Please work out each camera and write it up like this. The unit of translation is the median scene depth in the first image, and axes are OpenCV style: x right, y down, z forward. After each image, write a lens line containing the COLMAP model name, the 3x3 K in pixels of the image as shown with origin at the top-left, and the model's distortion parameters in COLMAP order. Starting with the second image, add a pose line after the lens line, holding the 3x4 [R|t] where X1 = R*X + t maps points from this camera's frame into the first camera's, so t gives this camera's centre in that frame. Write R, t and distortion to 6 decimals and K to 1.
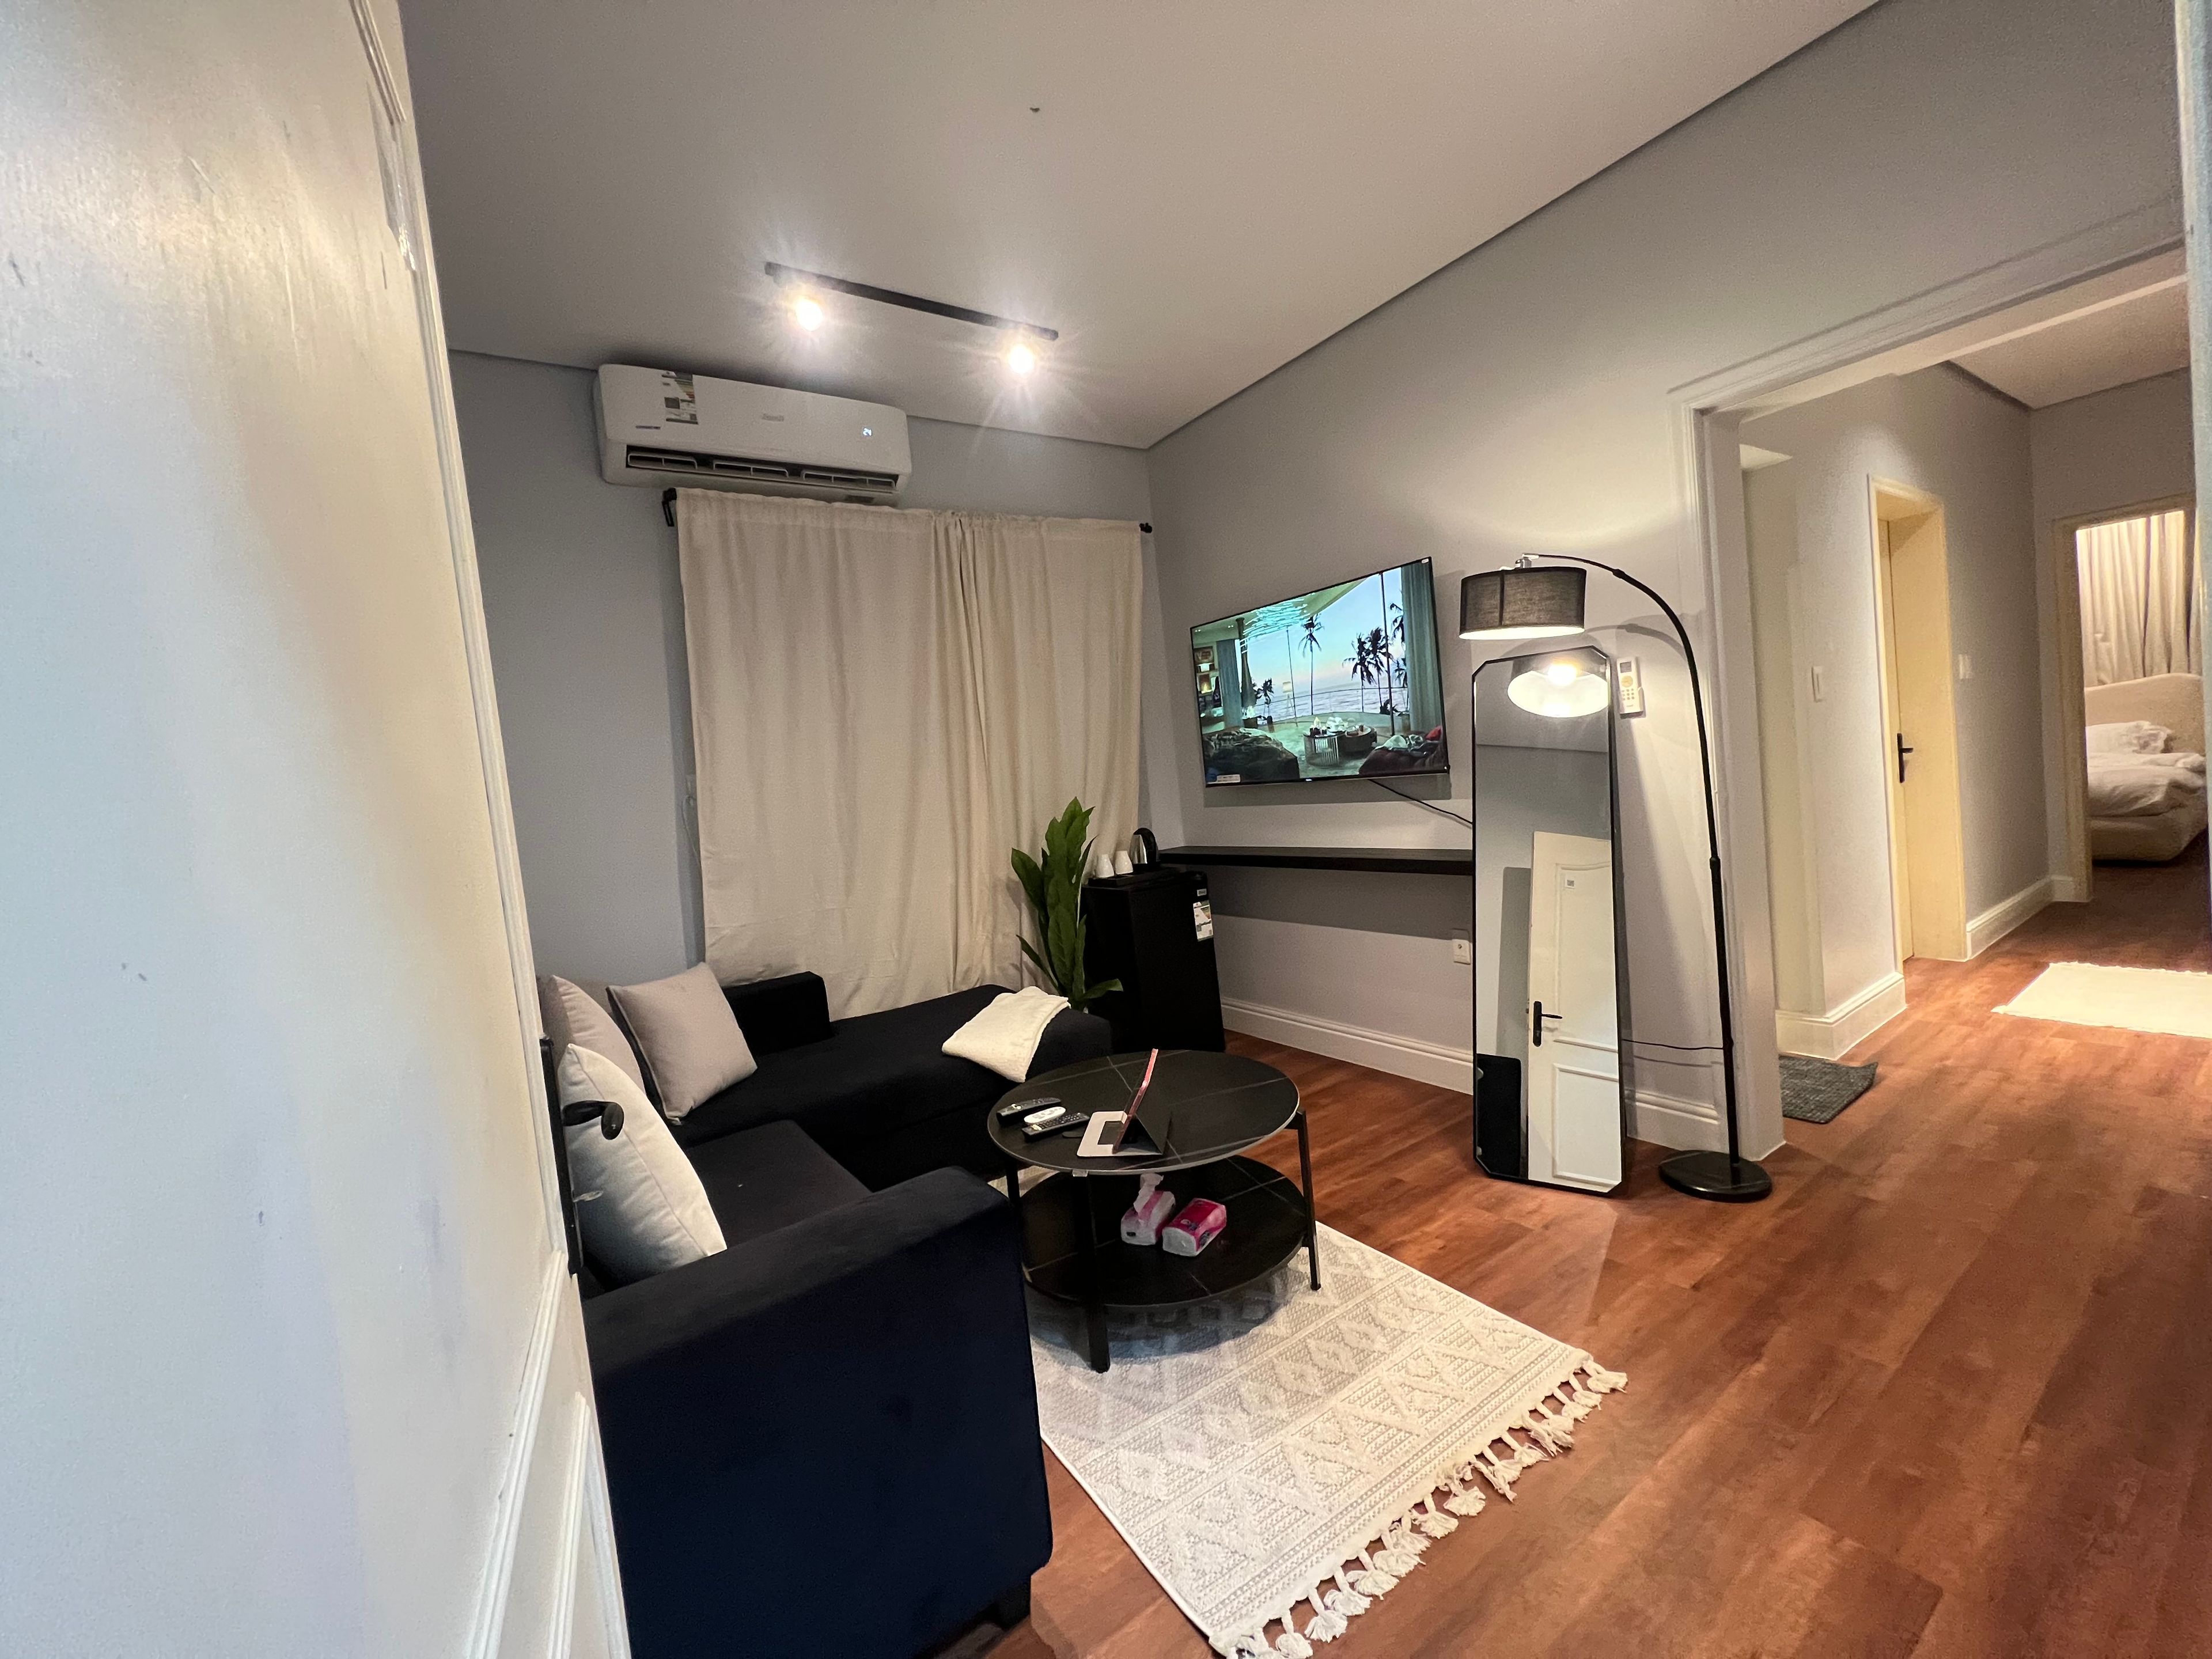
lens RADIAL K [[888.3, 0, 1099.1], [0, 888.3, 822.9], [0, 0, 1]] dist [-0.005994, 0.000535]
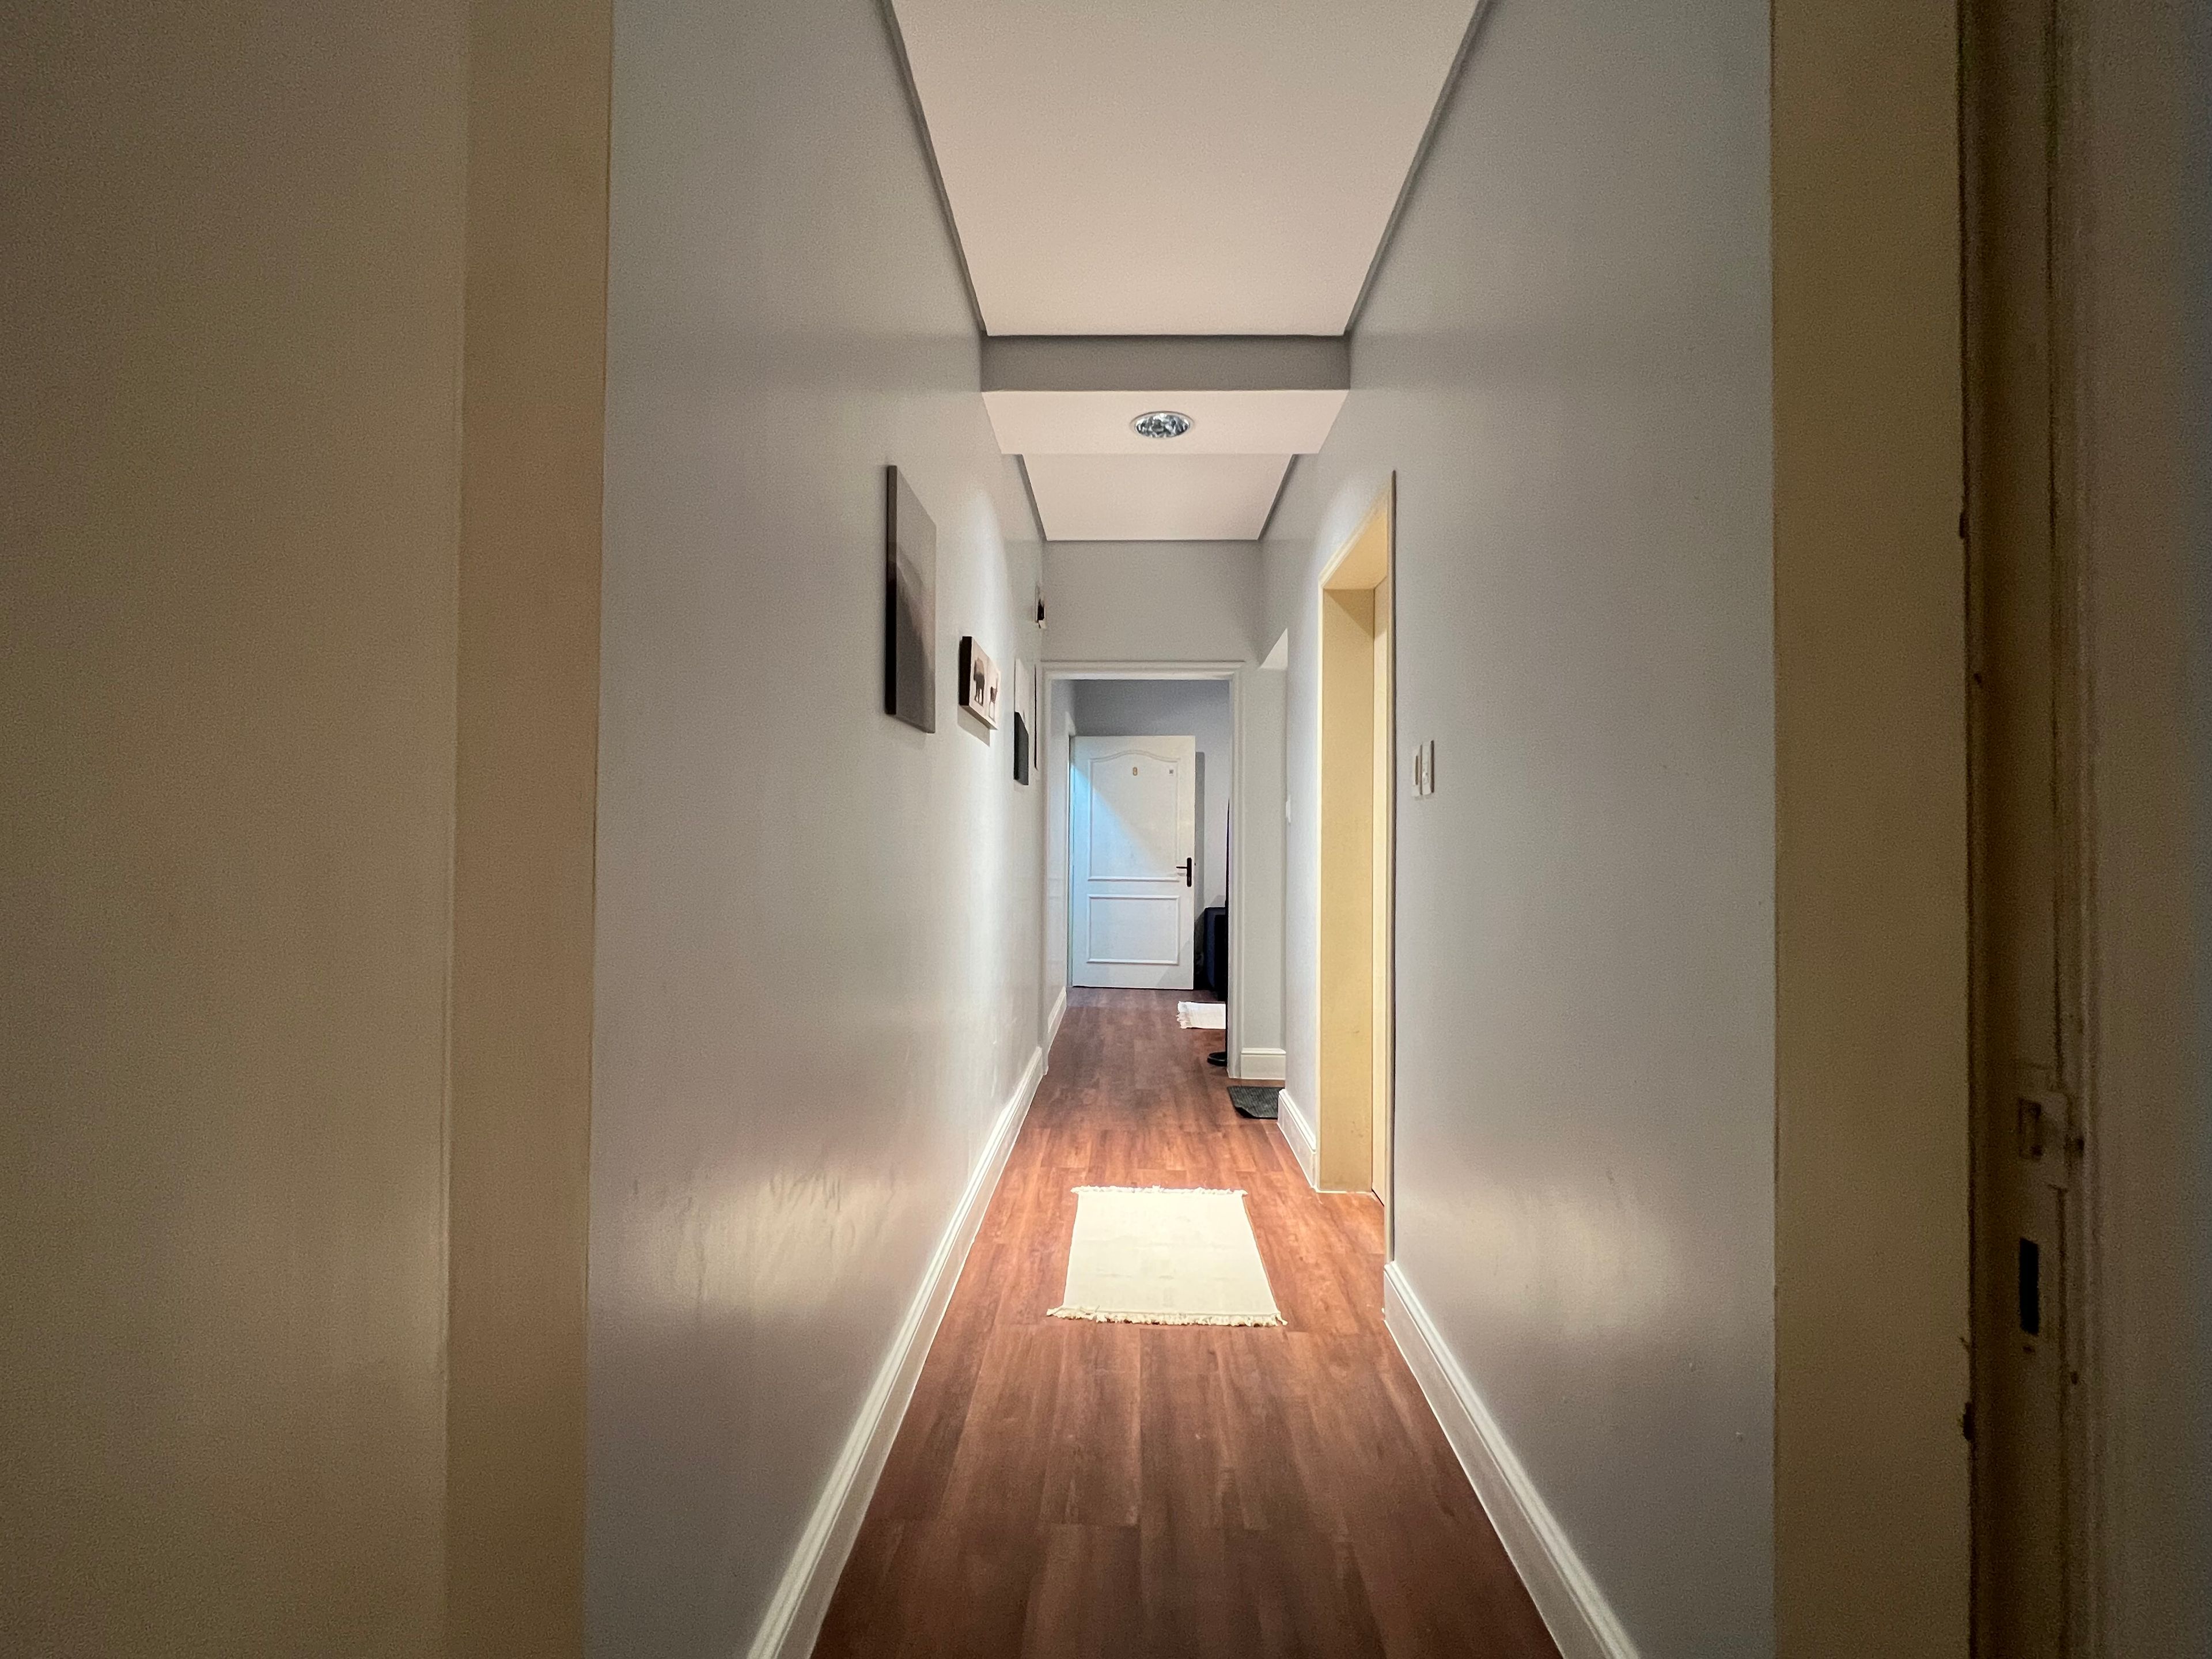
lens RADIAL K [[978.6, 0, 1106.0], [0, 978.6, 829.5], [0, 0, 1]] dist [-0.000883, -0.000051]
pose [[-0.575687, 0.085299, -0.813208, 2.013838], [0.007804, 0.995072, 0.098851, -0.262778], [0.817633, 0.050561, -0.573516, 1.551147]]
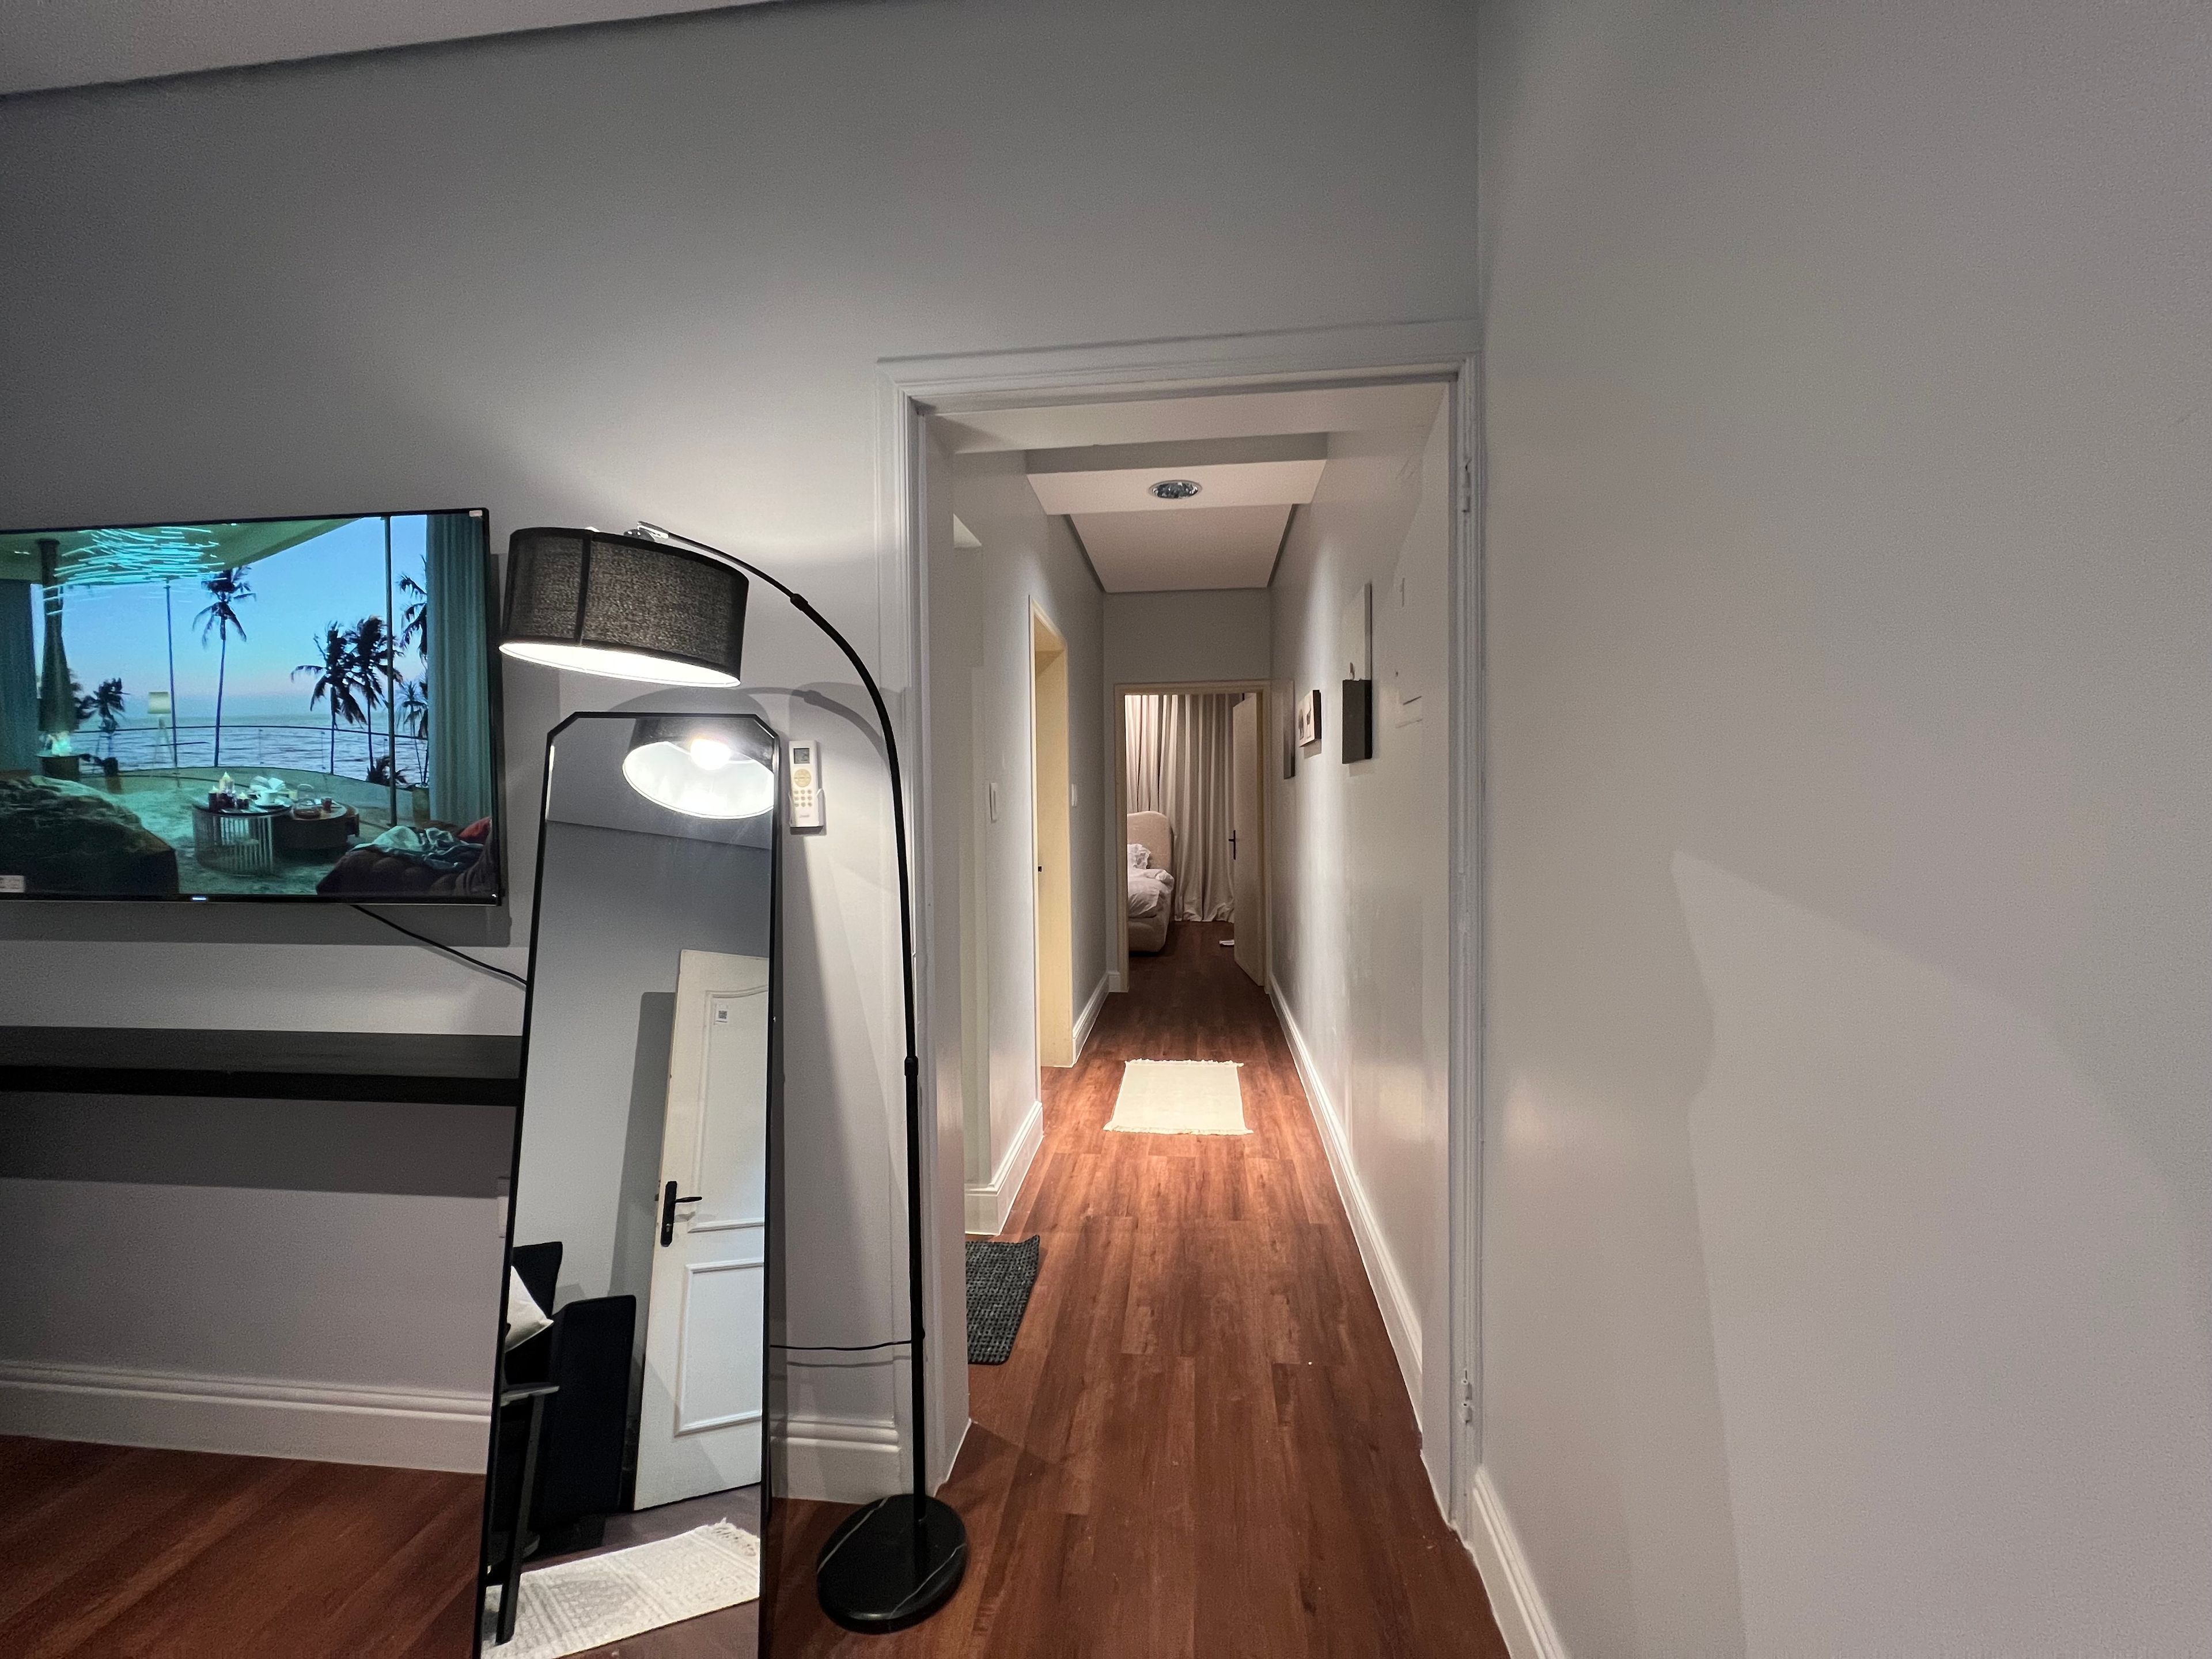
lens RADIAL K [[888.4, 0, 1099.8], [0, 888.4, 826.0], [0, 0, 1]] dist [0.000018, 0.000174]
pose [[0.642072, 0.071762, 0.763278, 0.200655], [-0.013469, 0.996512, -0.082361, -0.061367], [-0.766526, 0.042601, 0.640799, 0.346925]]
